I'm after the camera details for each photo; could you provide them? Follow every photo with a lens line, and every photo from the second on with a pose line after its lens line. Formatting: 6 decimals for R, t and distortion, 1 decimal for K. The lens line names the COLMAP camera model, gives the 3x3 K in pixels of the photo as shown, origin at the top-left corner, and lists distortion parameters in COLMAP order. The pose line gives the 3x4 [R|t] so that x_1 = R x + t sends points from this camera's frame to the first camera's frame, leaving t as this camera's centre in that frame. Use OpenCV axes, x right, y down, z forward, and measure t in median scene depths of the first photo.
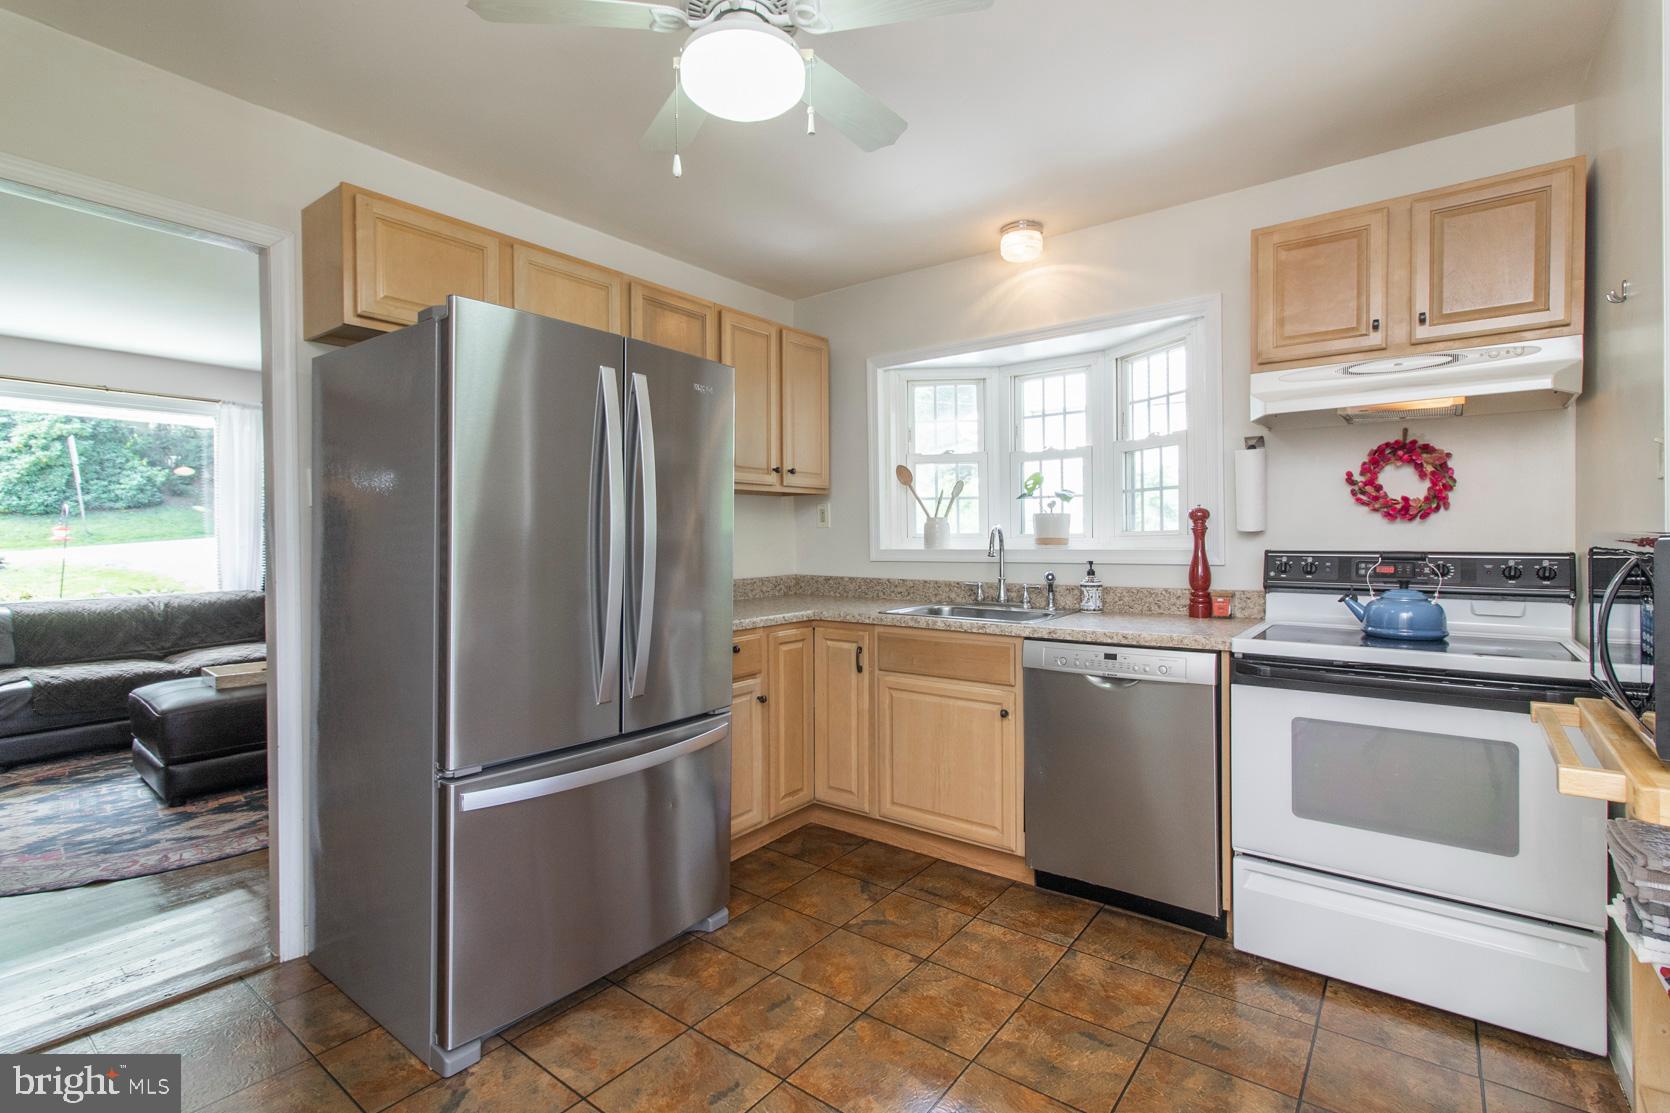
lens RADIAL K [[768.6, 0, 836.6], [0, 768.6, 550.9], [0, 0, 1]] dist [0.014748, 0.000767]
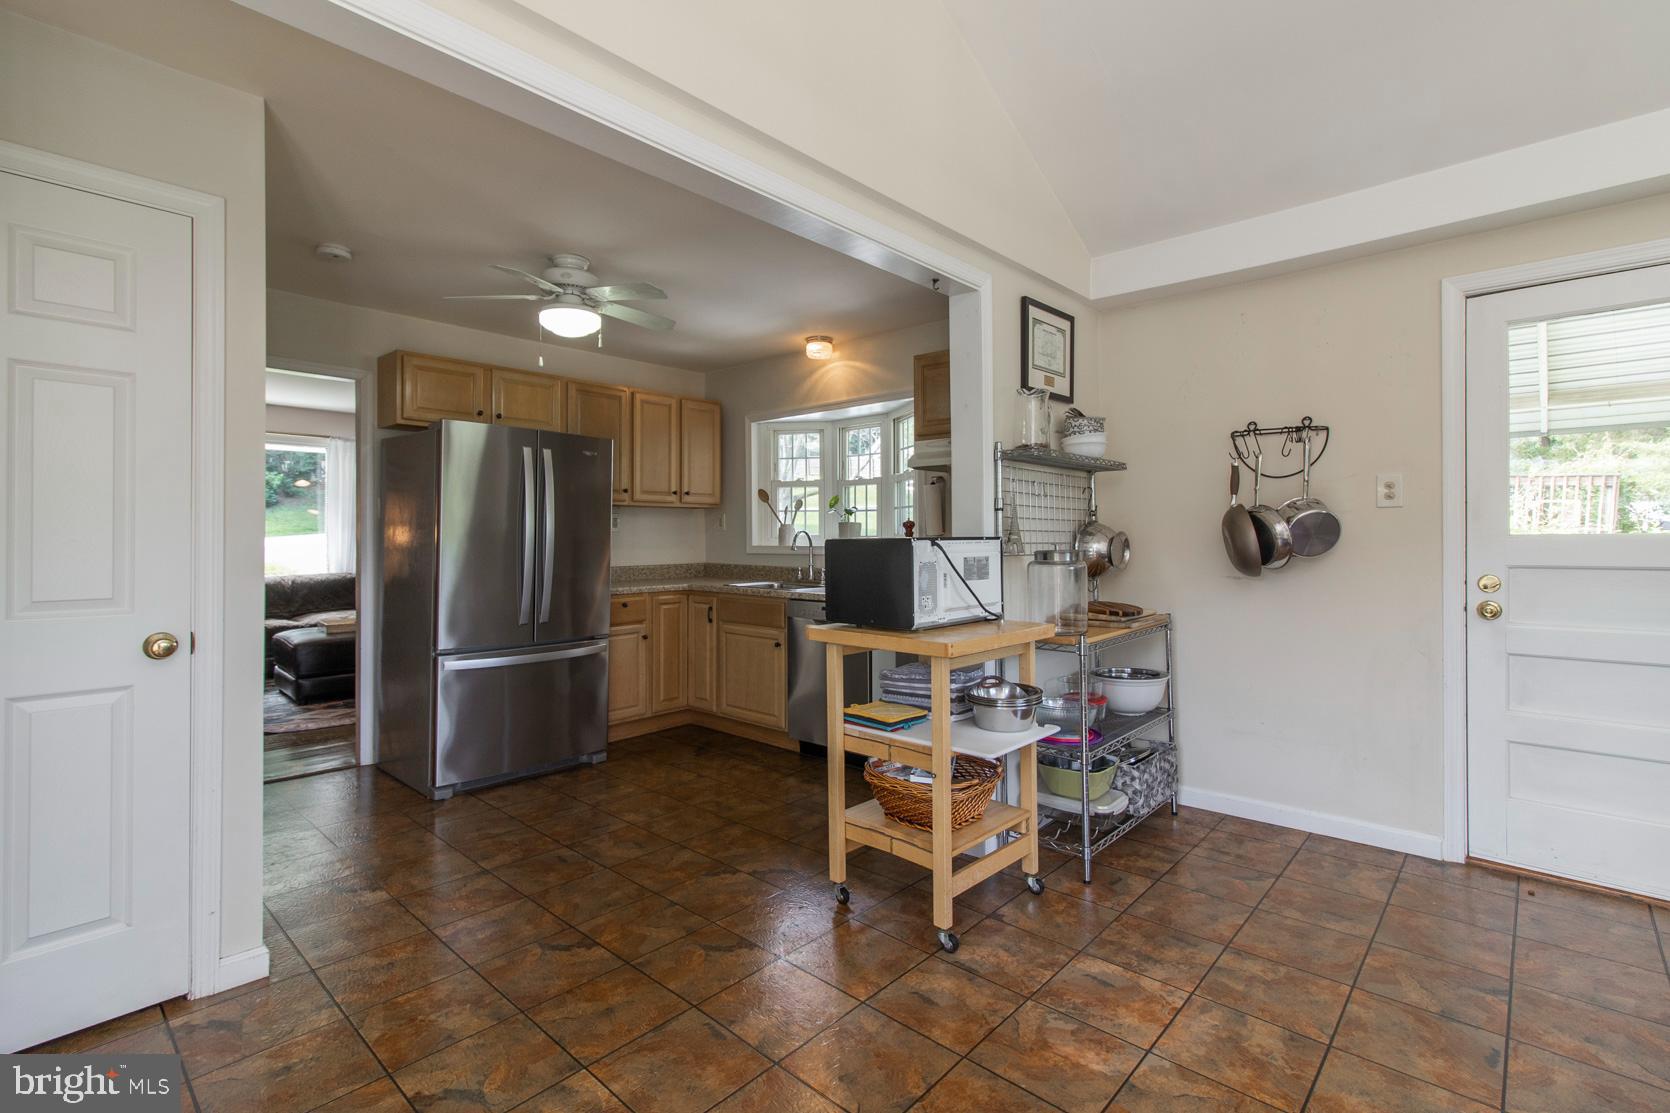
lens RADIAL K [[768.6, 0, 832.6], [0, 768.6, 540.1], [0, 0, 1]] dist [0.014748, 0.000767]
pose [[0.996078, 0.007114, -0.088189, 0.385740], [-0.008288, 0.999882, -0.012946, 0.006142], [0.088087, 0.013626, 0.996020, -0.509522]]
